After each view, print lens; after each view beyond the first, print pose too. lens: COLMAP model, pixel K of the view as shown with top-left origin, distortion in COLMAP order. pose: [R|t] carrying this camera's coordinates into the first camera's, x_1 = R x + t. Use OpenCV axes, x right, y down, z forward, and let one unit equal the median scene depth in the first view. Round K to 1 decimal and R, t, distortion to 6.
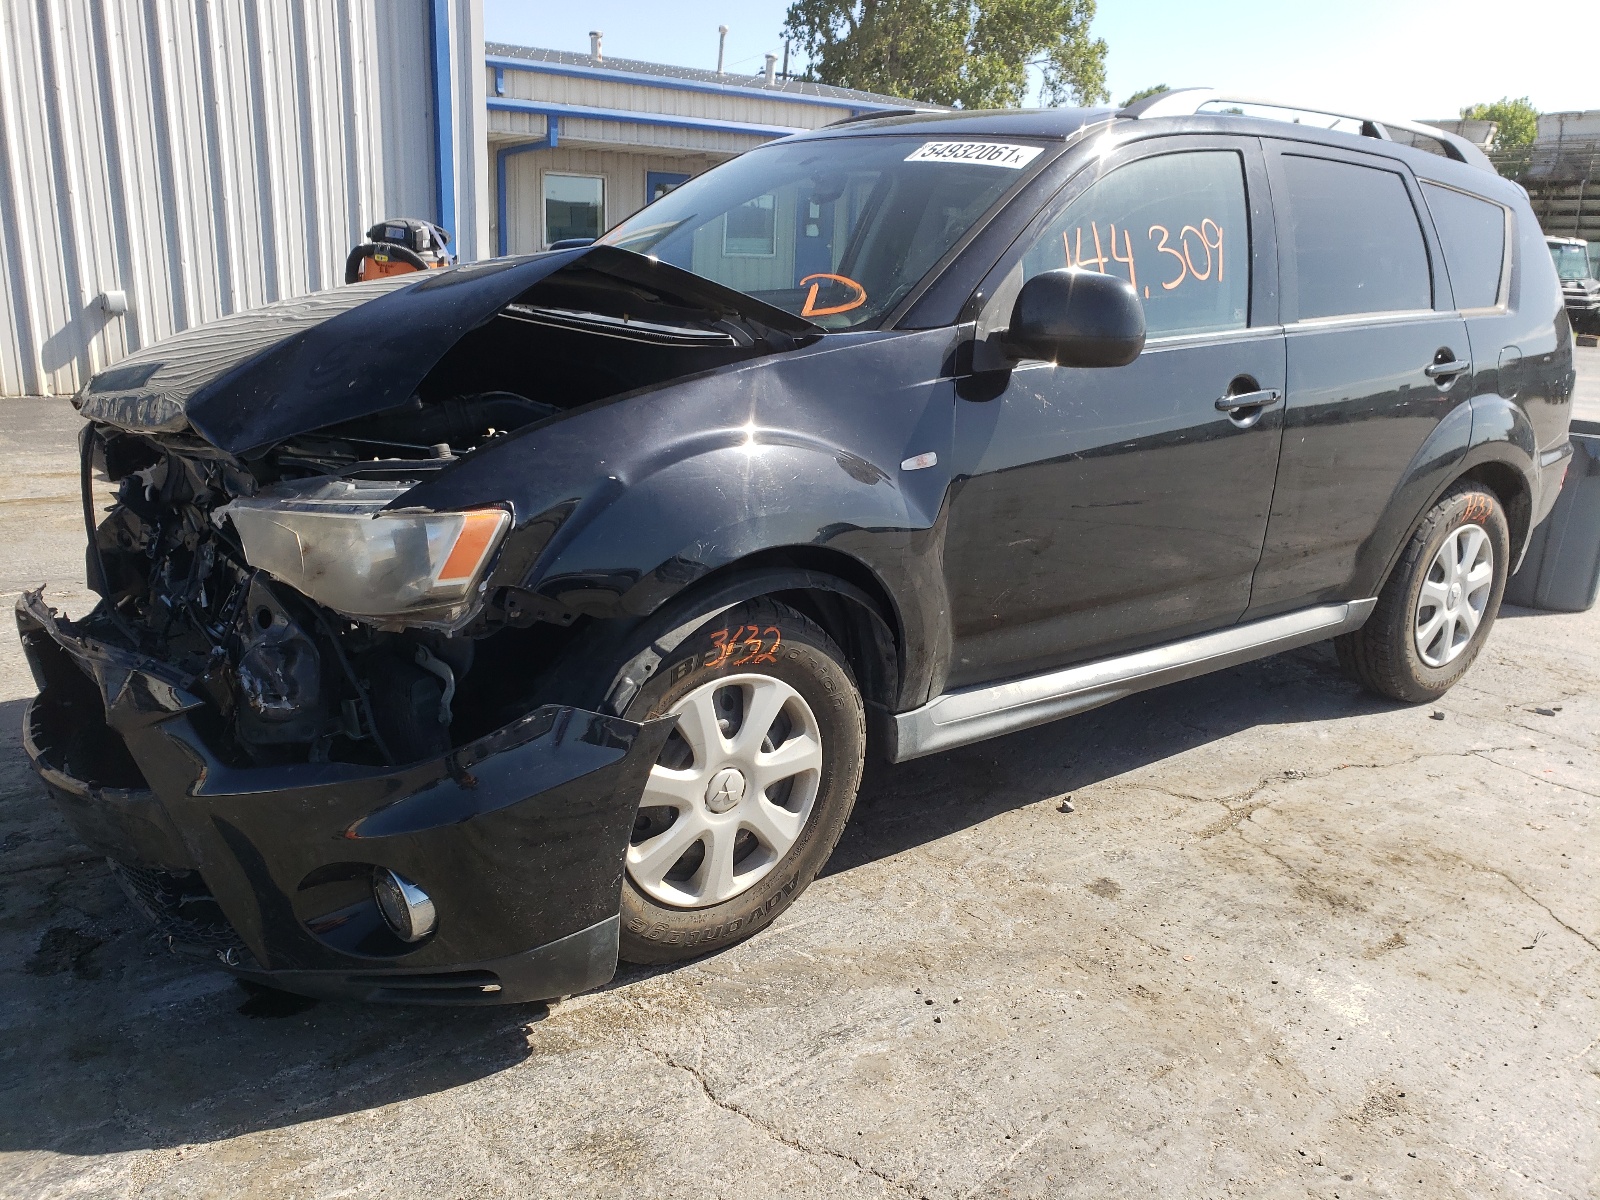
lens RADIAL K [[1233.9, 0, 798.2], [0, 1233.9, 564.4], [0, 0, 1]] dist [0.014748, 0.002718]
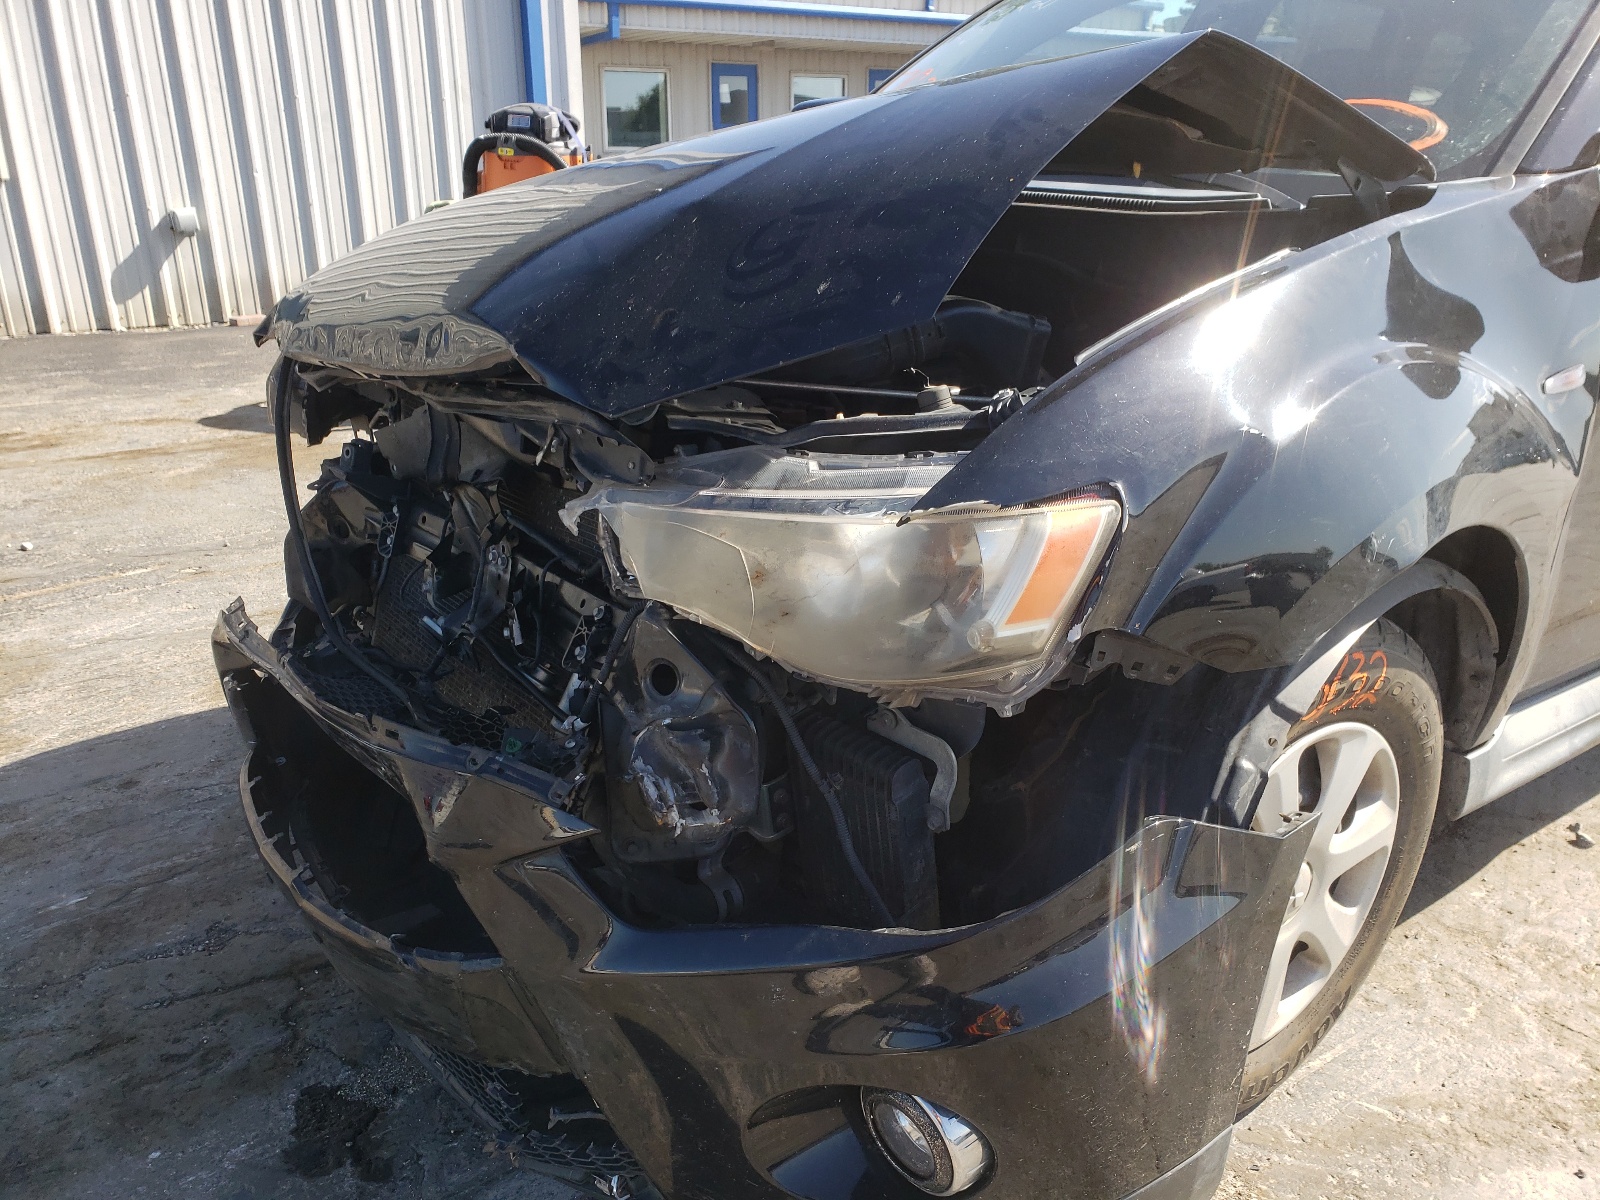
lens RADIAL K [[1204.4, 0, 800.0], [0, 1204.4, 600.0], [0, 0, 1]] dist [0.120814, -0.182015]
pose [[0.999187, -0.027422, -0.029542, -0.308709], [0.030229, 0.994607, 0.099217, -0.049044], [0.026662, -0.100030, 0.994627, 0.360235]]
